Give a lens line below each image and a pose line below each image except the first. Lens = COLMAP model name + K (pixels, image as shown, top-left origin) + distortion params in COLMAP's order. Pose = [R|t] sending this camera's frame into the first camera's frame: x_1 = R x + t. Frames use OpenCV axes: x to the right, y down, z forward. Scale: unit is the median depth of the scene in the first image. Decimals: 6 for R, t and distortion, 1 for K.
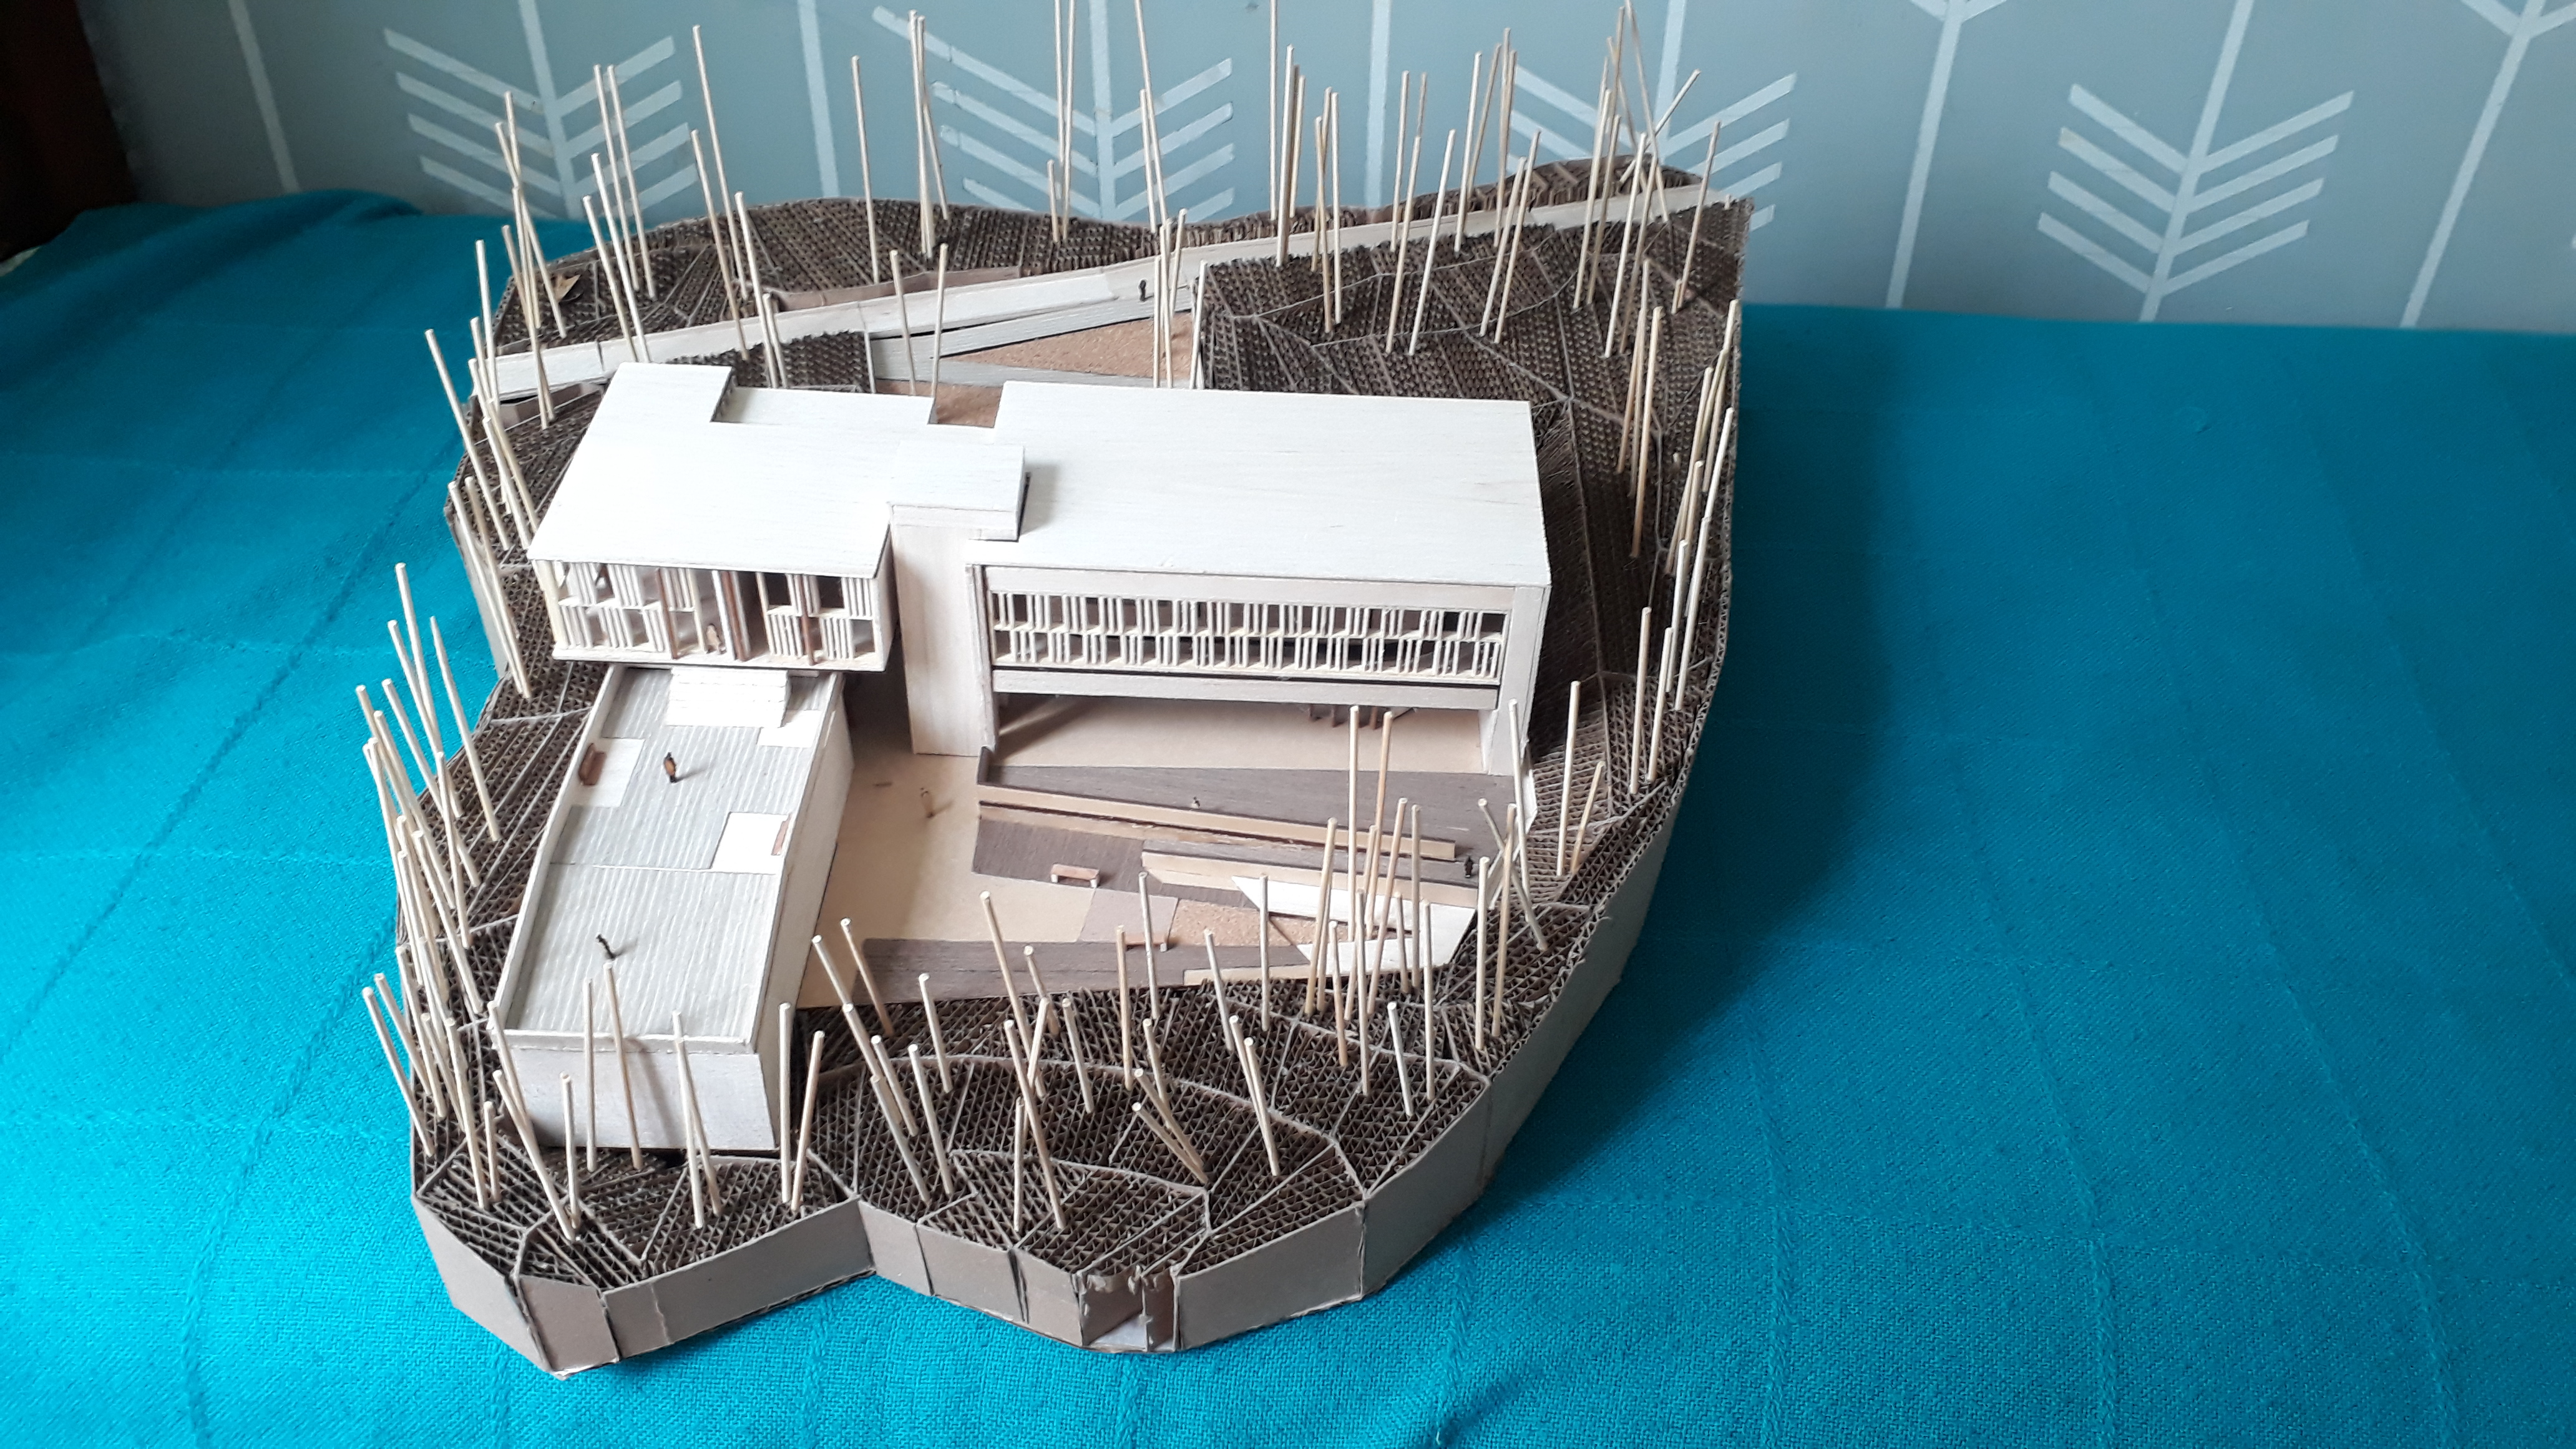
lens RADIAL K [[1994.5, 0, 1298.6], [0, 1994.5, 714.3], [0, 0, 1]] dist [0.003809, -0.018390]
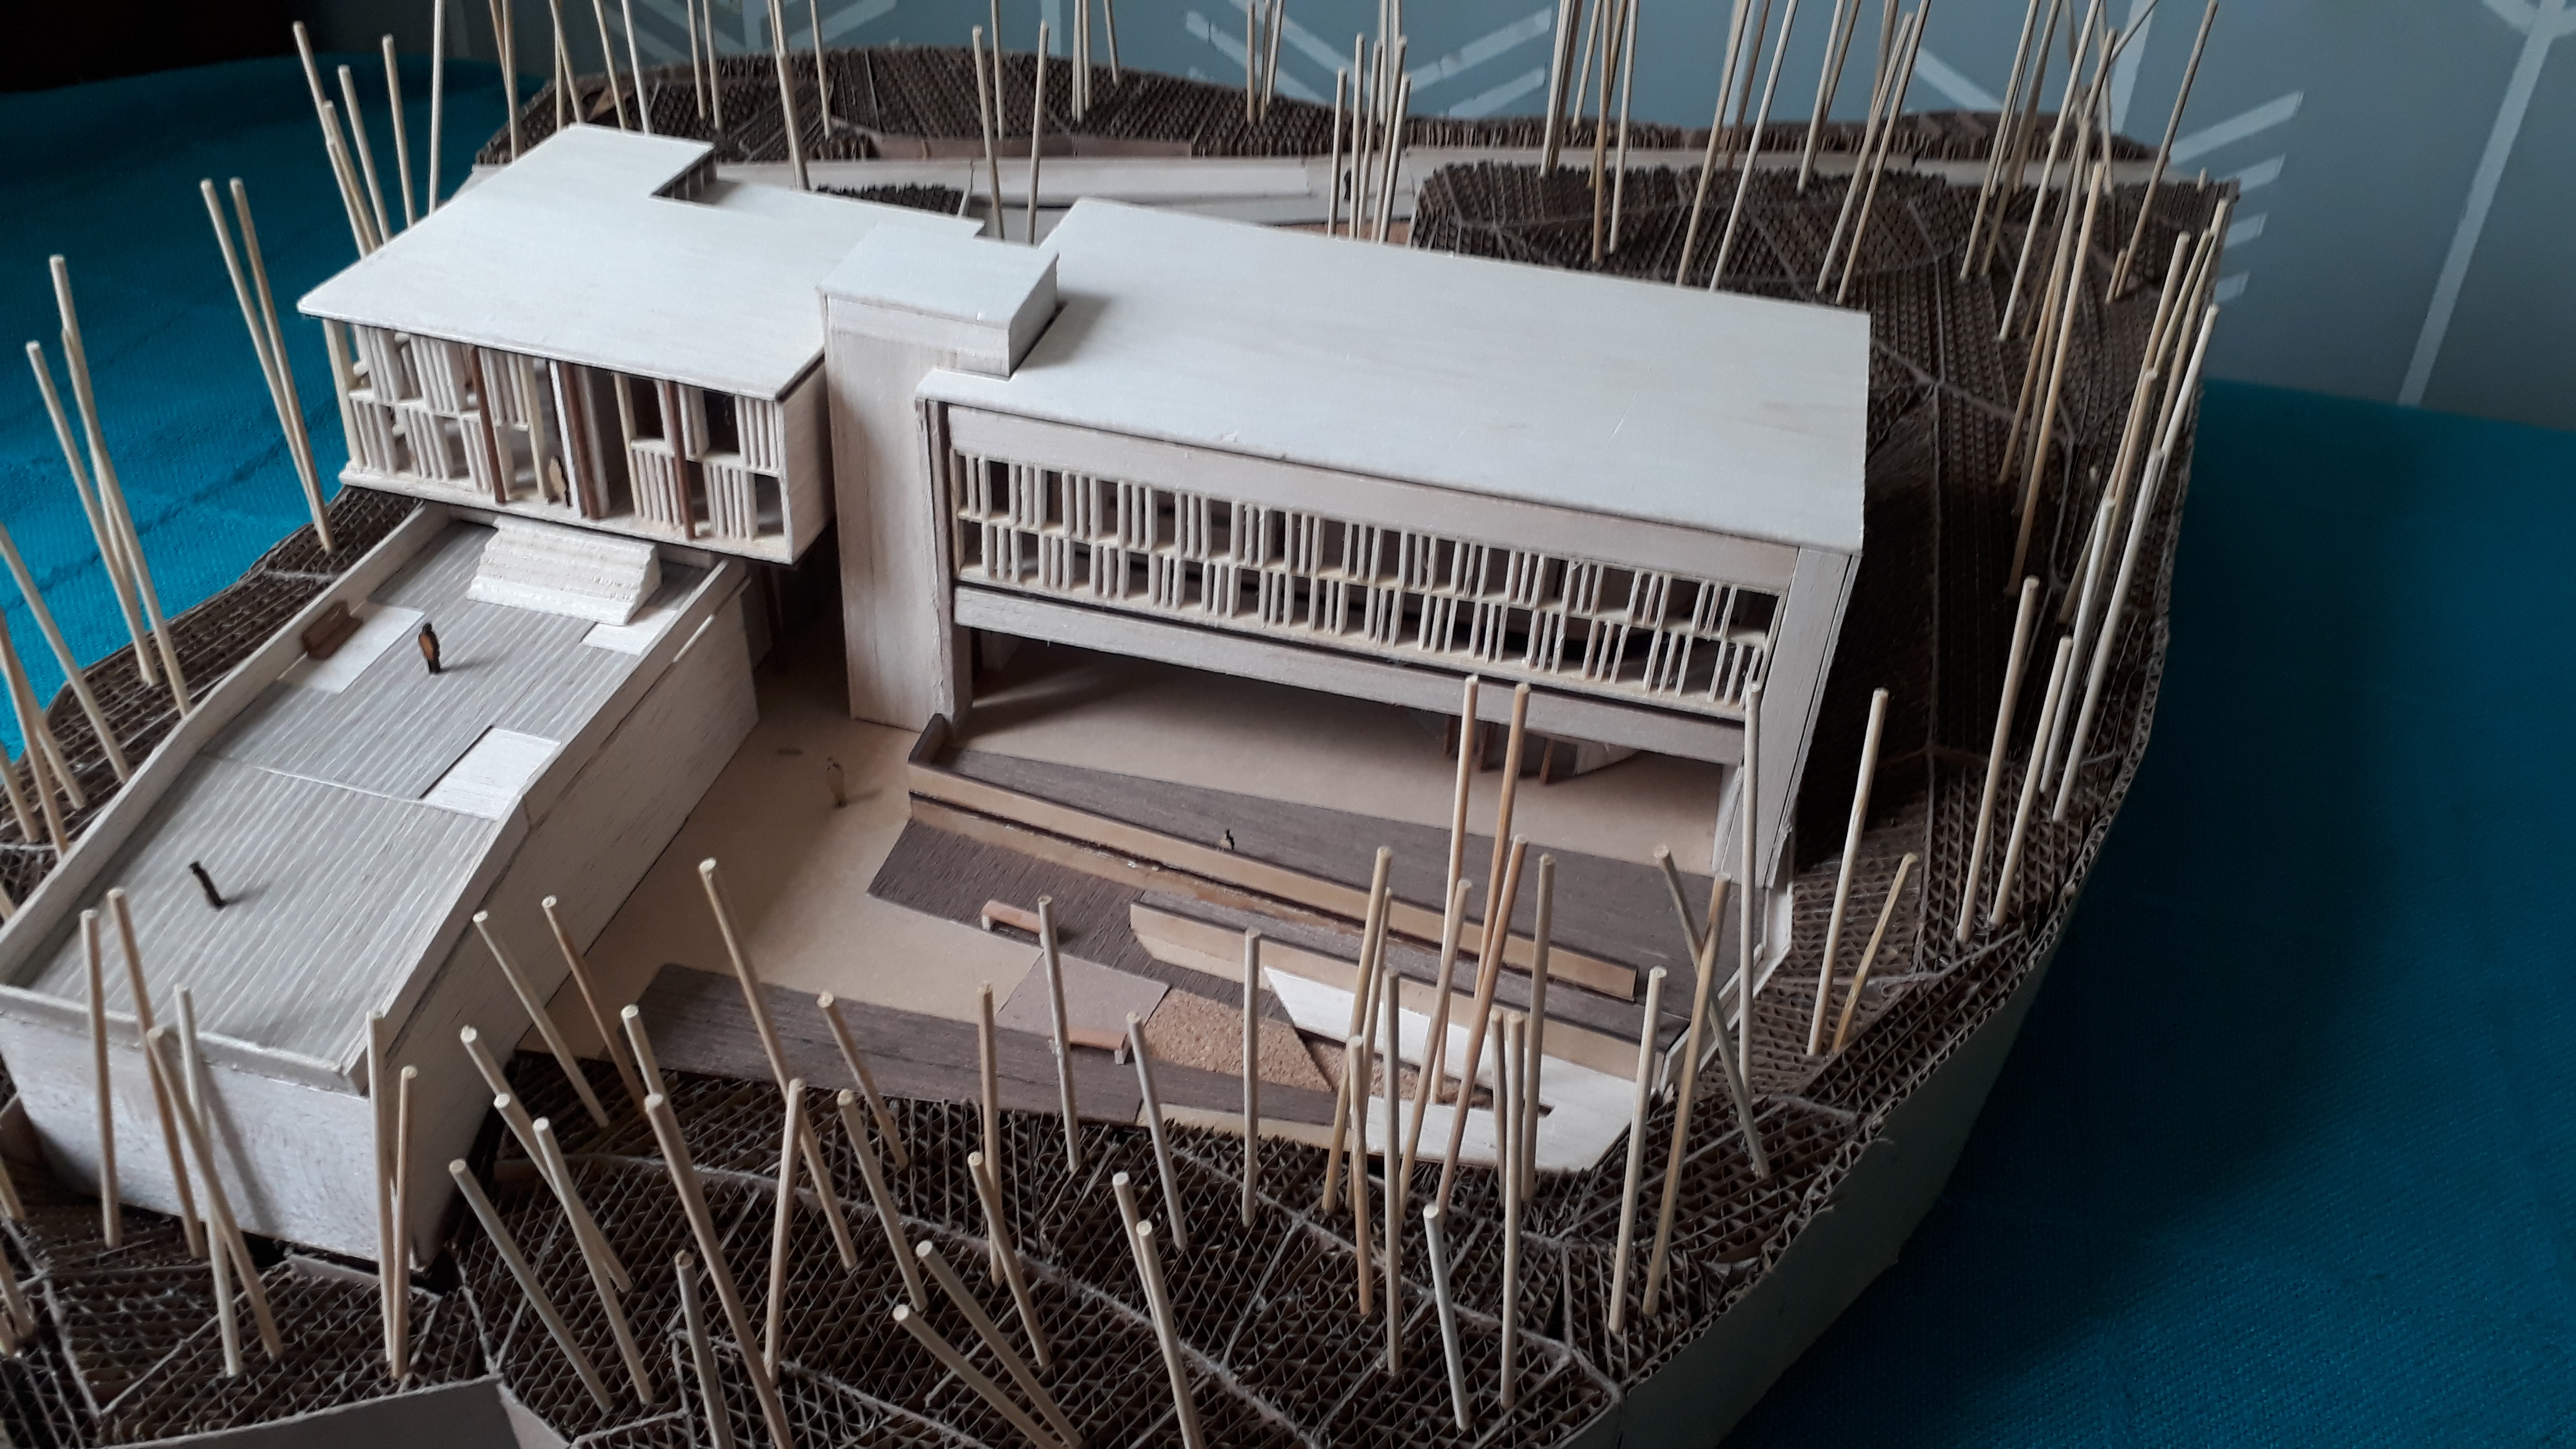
lens RADIAL K [[1994.5, 0, 1274.0], [0, 1994.5, 718.8], [0, 0, 1]] dist [0.003809, -0.018390]
pose [[0.973635, 0.141692, -0.178768, 0.068825], [-0.159121, 0.983402, -0.087181, 0.060062], [0.163448, 0.113328, 0.980021, 0.396404]]
